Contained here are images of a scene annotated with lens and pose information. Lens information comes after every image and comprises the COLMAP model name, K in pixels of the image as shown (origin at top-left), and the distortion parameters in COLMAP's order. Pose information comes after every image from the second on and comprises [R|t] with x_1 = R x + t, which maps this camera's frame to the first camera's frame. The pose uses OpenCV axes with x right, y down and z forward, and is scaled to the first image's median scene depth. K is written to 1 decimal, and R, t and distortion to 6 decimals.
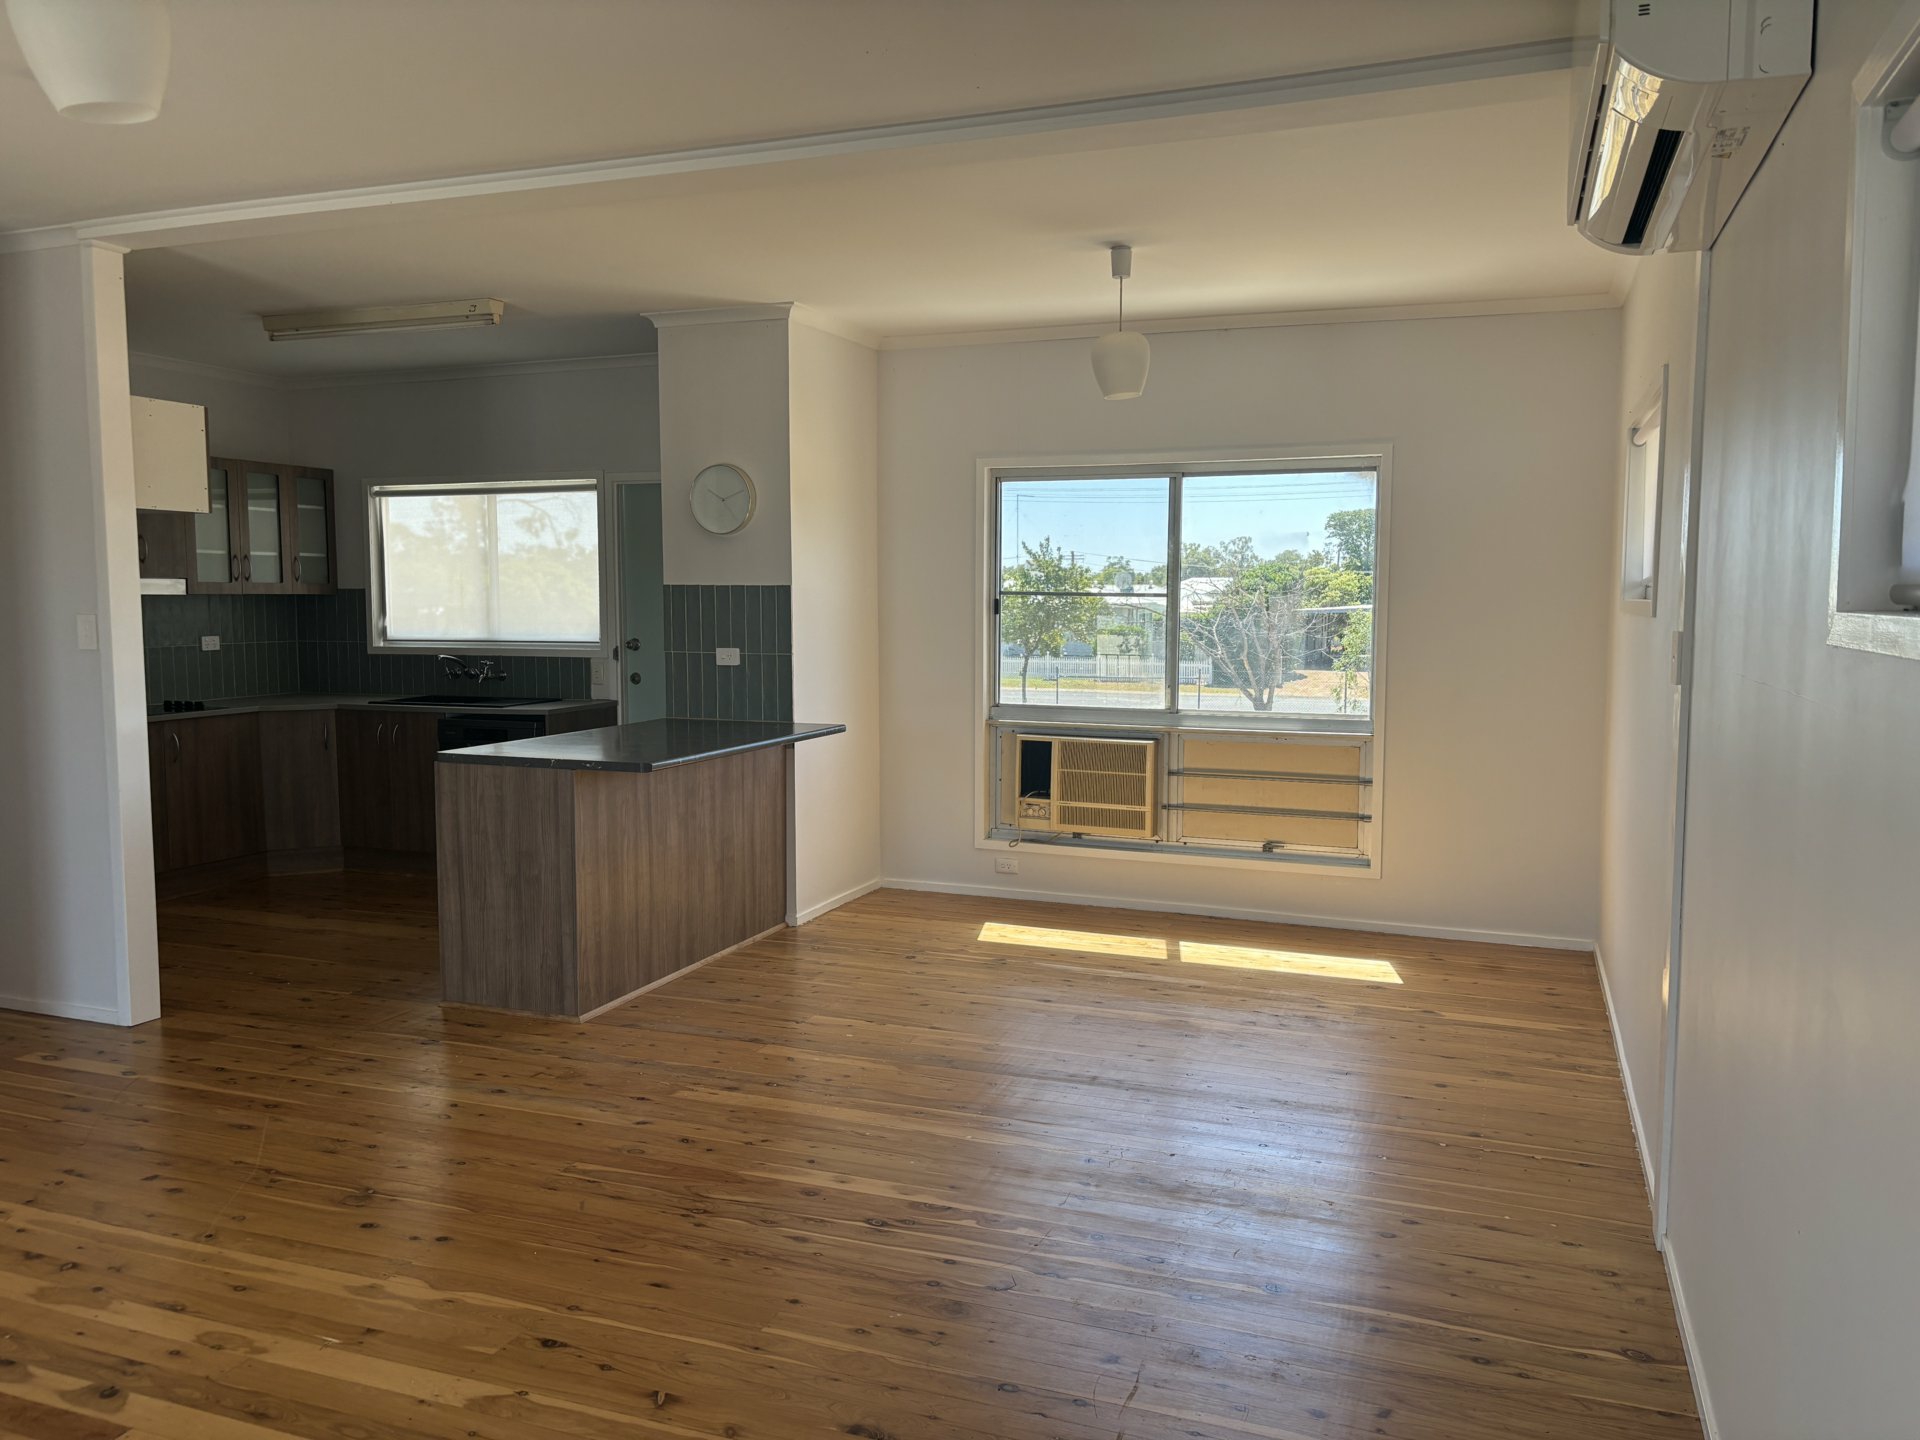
lens RADIAL K [[1445.7, 0, 962.8], [0, 1445.7, 720.8], [0, 0, 1]] dist [0.012732, -0.001244]
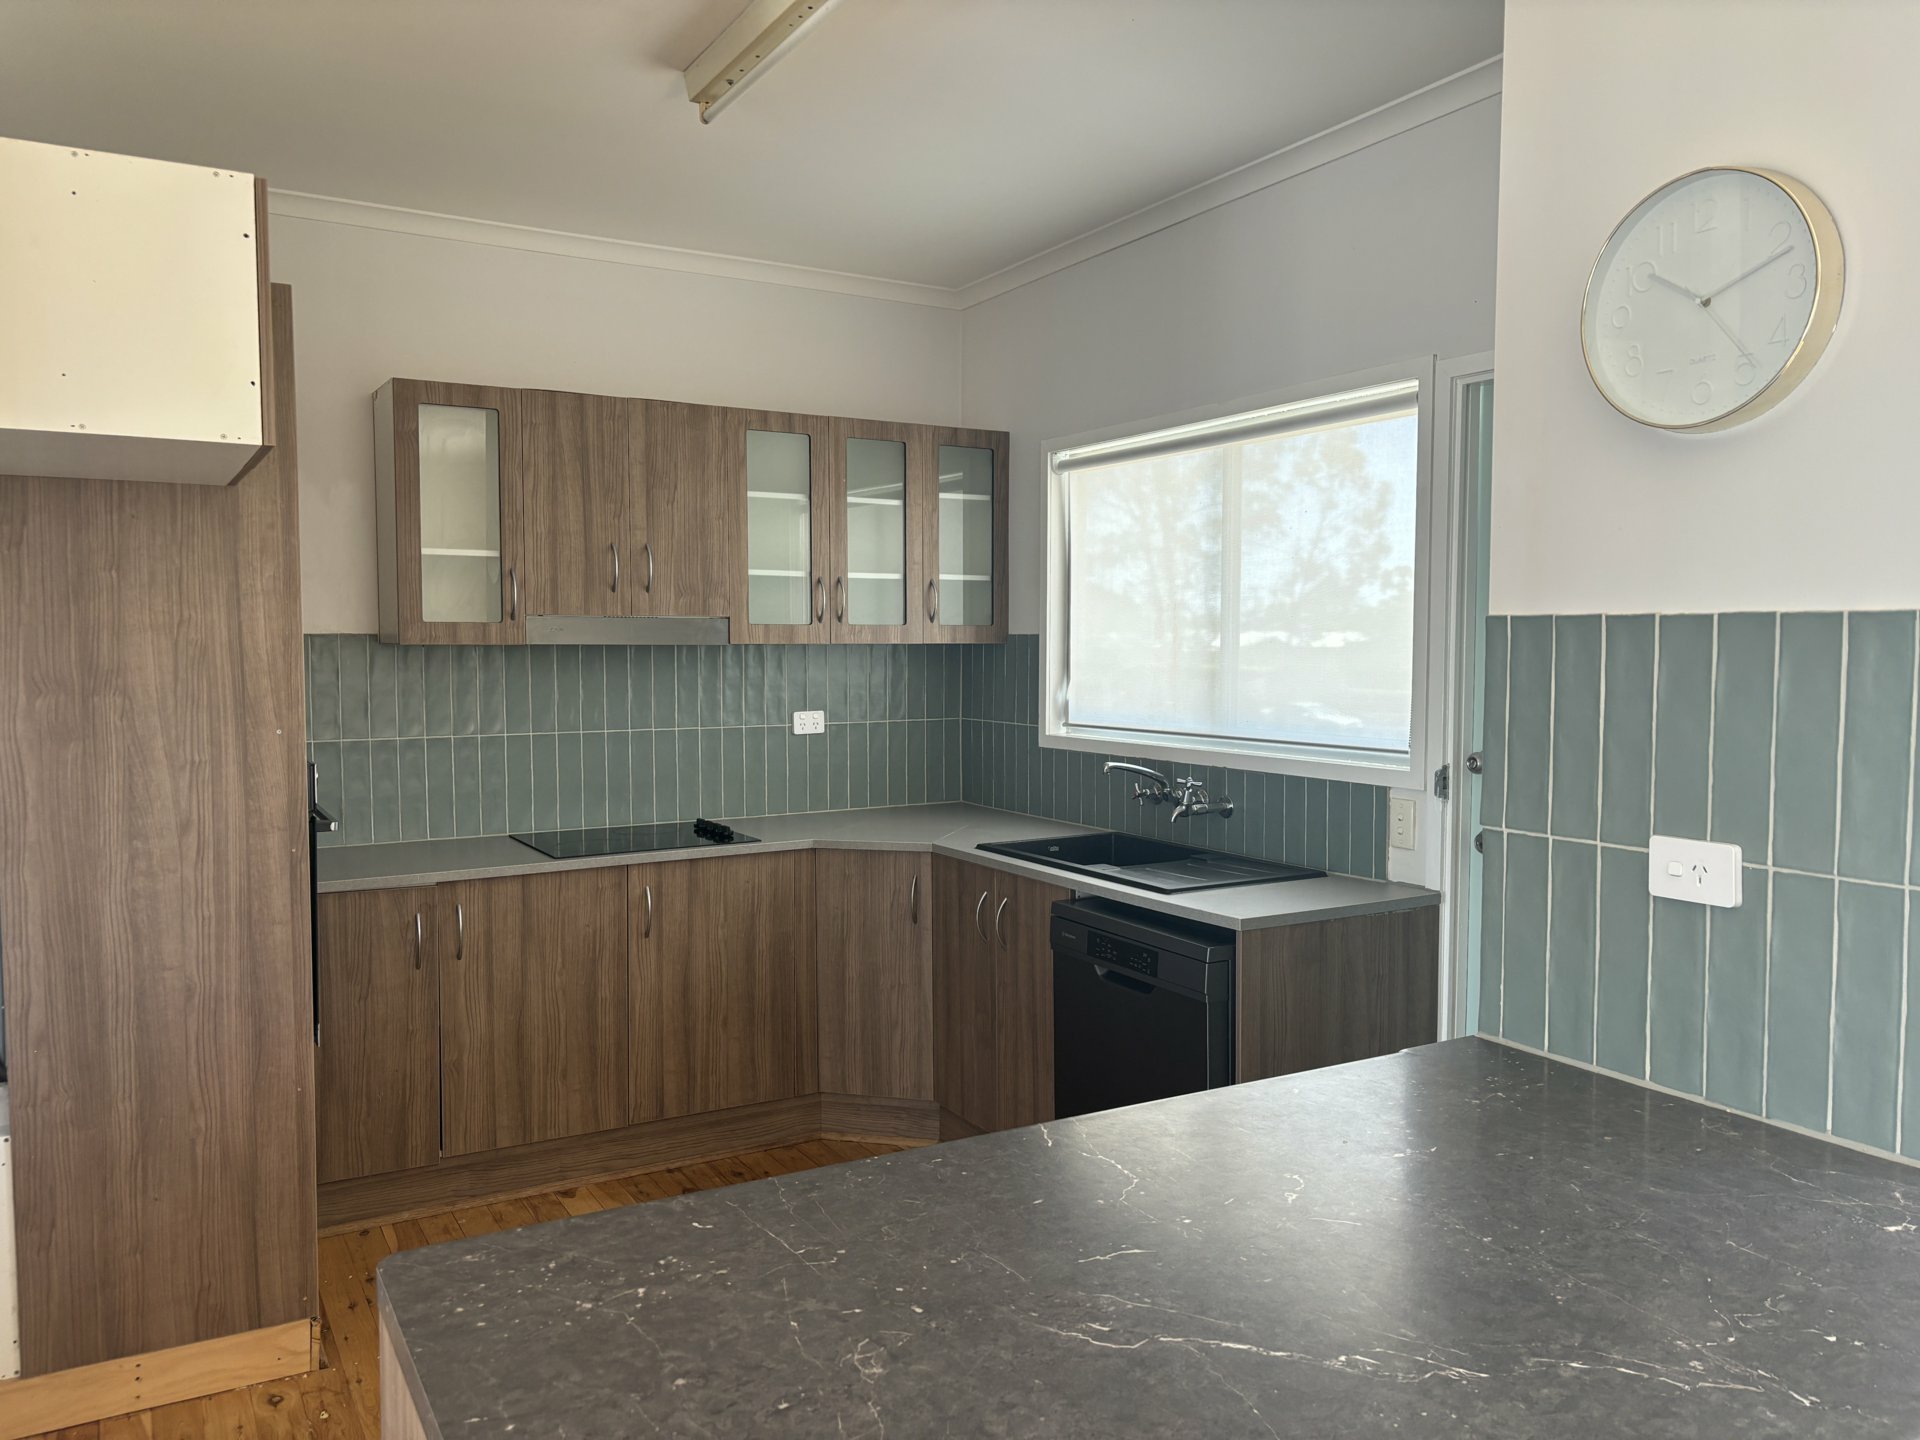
lens RADIAL K [[1445.7, 0, 961.8], [0, 1445.7, 725.0], [0, 0, 1]] dist [0.012732, -0.001244]
pose [[0.774624, 0.035471, -0.631427, -0.080097], [-0.054078, 0.998484, -0.010253, -0.050829], [0.630106, 0.042088, 0.775368, 0.575260]]
